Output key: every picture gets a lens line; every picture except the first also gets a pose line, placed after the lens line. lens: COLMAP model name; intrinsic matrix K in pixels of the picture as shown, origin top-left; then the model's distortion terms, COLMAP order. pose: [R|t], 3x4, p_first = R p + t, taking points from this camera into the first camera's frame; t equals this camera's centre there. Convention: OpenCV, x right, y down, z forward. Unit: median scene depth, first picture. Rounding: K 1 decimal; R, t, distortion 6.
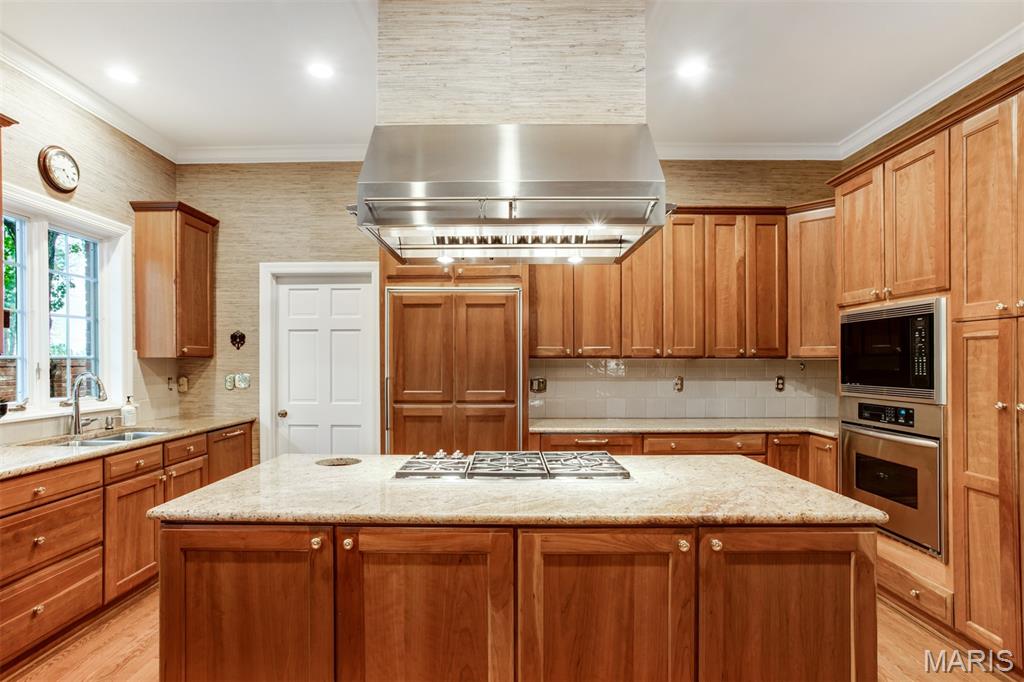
lens RADIAL K [[532.9, 0, 498.4], [0, 532.9, 365.3], [0, 0, 1]] dist [-0.057126, 0.022312]
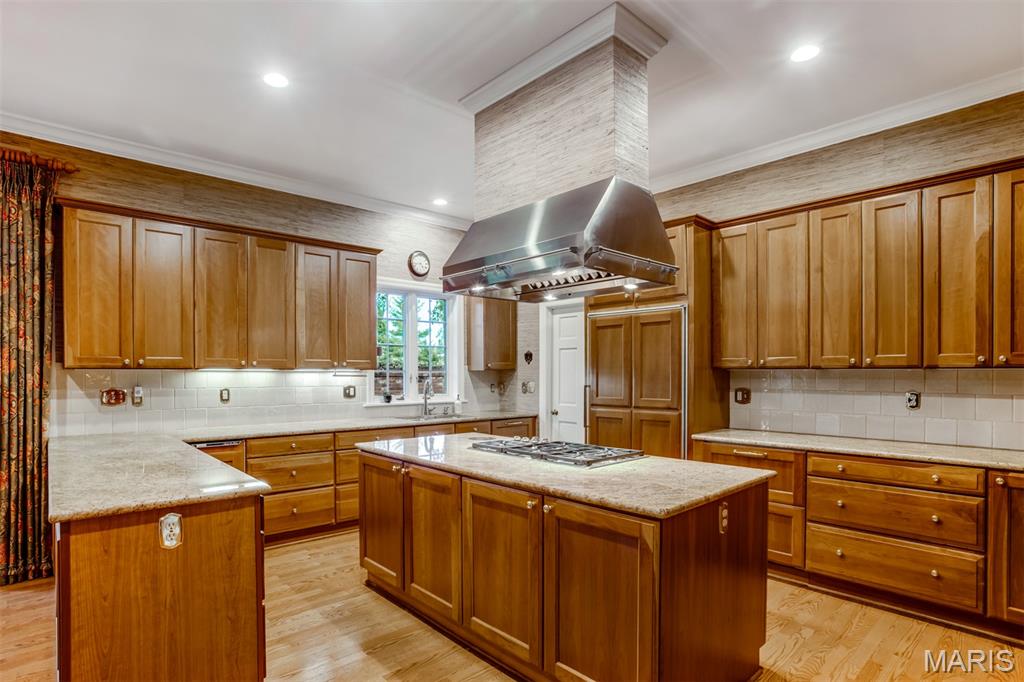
lens RADIAL K [[532.9, 0, 494.6], [0, 532.9, 374.3], [0, 0, 1]] dist [-0.057126, 0.022312]
pose [[0.666389, 0.000585, -0.745604, 0.583393], [-0.003366, 0.999992, -0.002224, -0.000293], [0.745596, 0.003992, 0.666386, -0.005624]]
